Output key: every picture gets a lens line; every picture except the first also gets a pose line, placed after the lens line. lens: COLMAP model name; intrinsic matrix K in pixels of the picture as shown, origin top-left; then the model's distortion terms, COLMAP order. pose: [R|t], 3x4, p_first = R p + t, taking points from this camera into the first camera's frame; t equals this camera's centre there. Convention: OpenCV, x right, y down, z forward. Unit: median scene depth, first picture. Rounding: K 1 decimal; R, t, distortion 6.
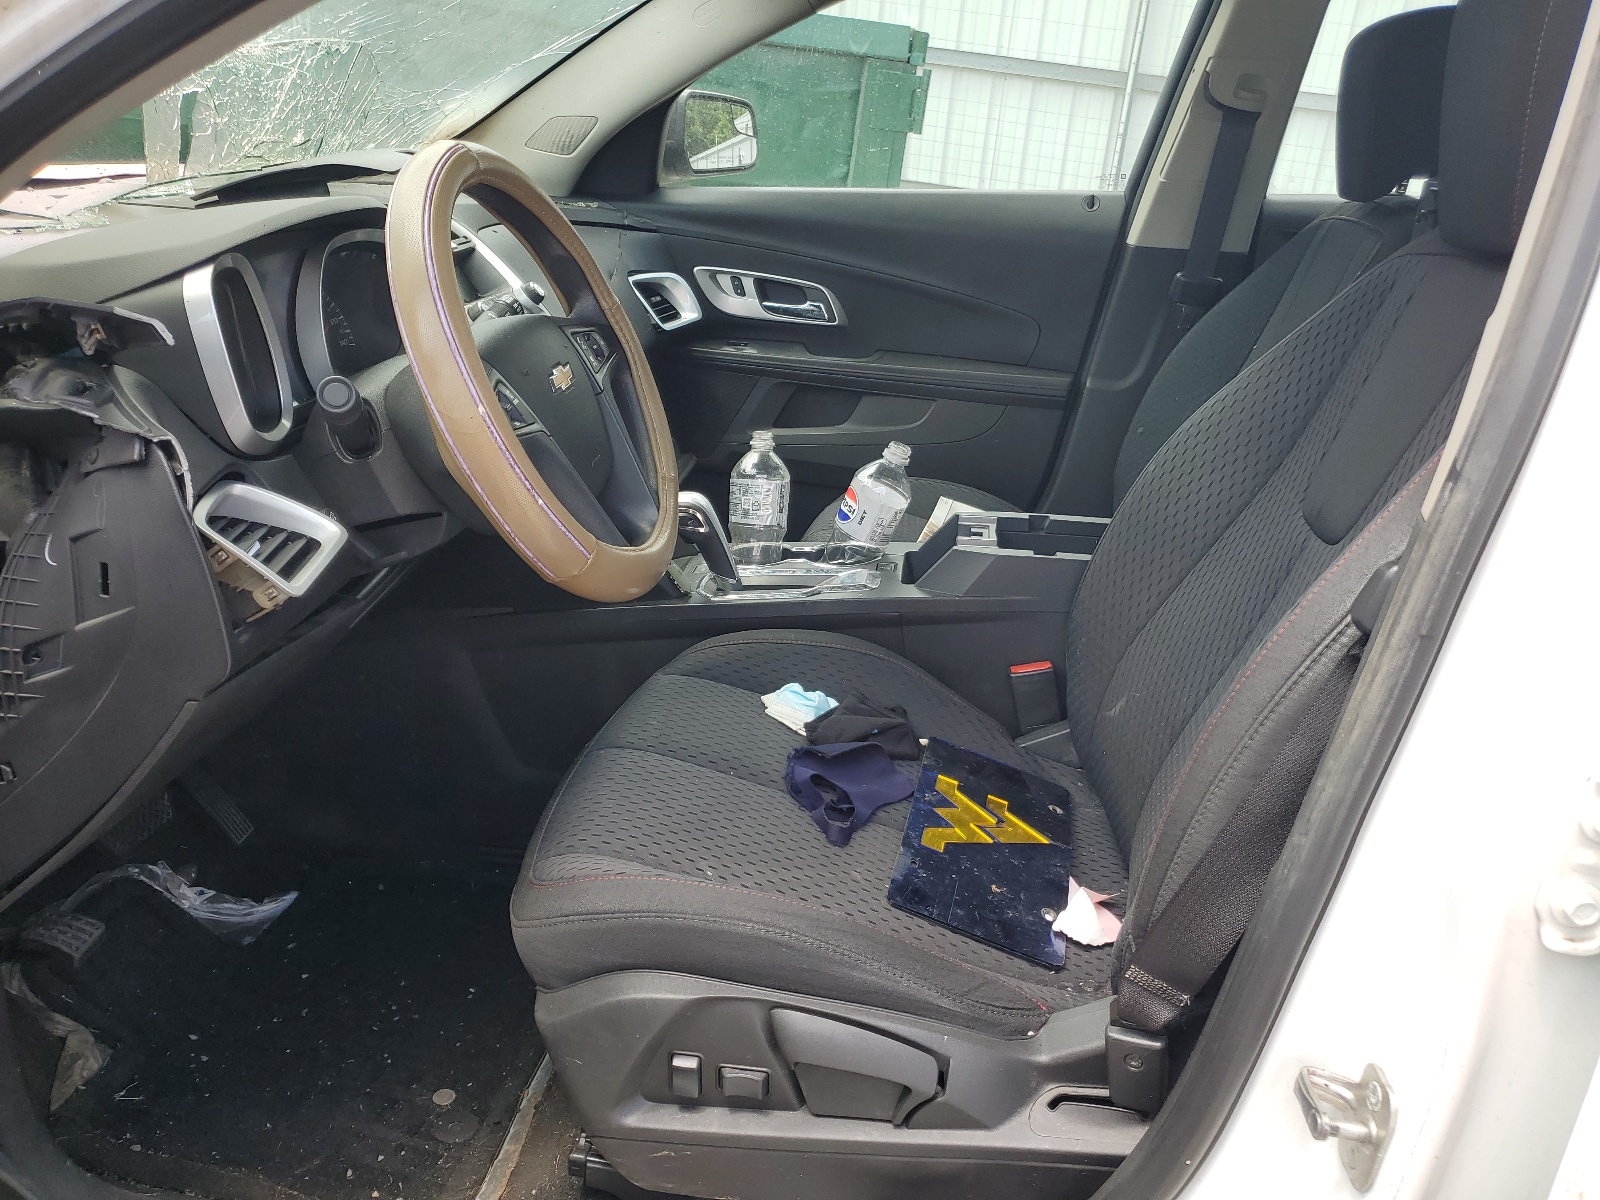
lens RADIAL K [[1209.4, 0, 830.2], [0, 1209.4, 645.5], [0, 0, 1]] dist [0.104835, -0.160737]
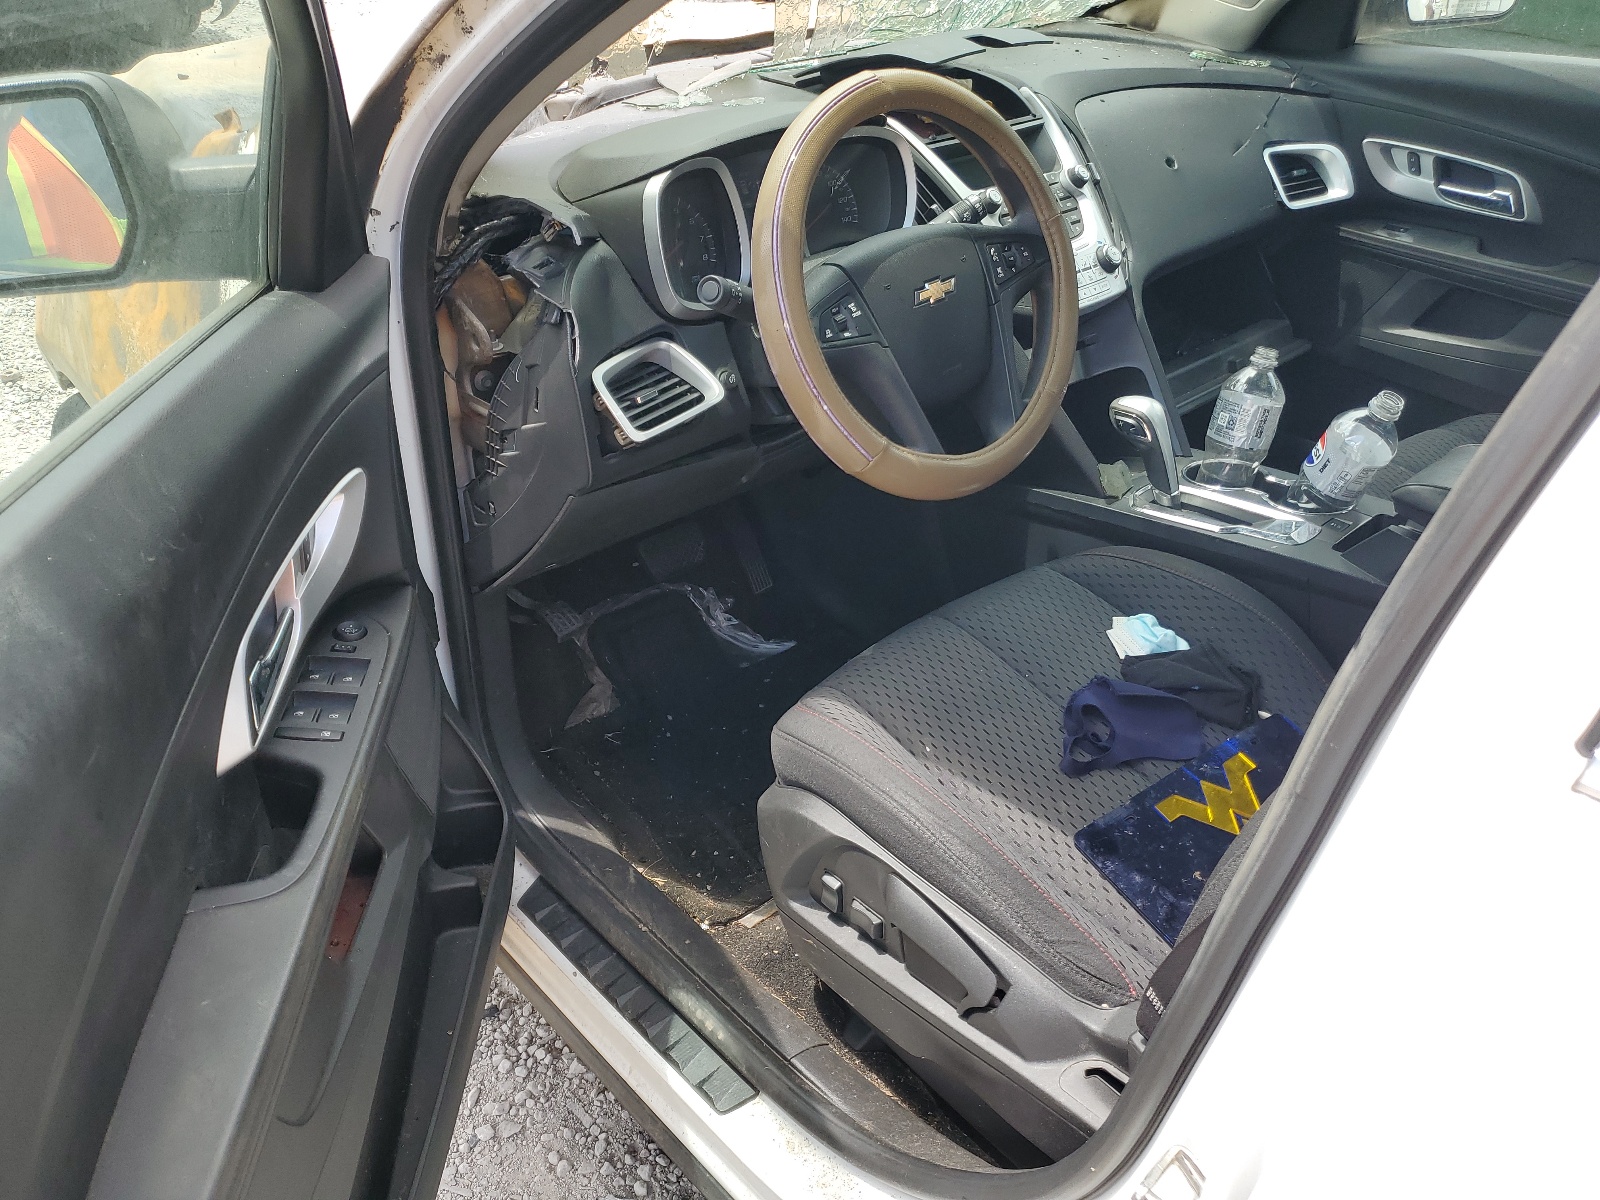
lens RADIAL K [[1209.4, 0, 830.2], [0, 1209.4, 645.5], [0, 0, 1]] dist [0.104835, -0.160737]
pose [[0.759612, 0.335497, -0.557164, 0.315532], [-0.239419, 0.940768, 0.240071, -0.114454], [0.604705, -0.048965, 0.794943, 0.026613]]
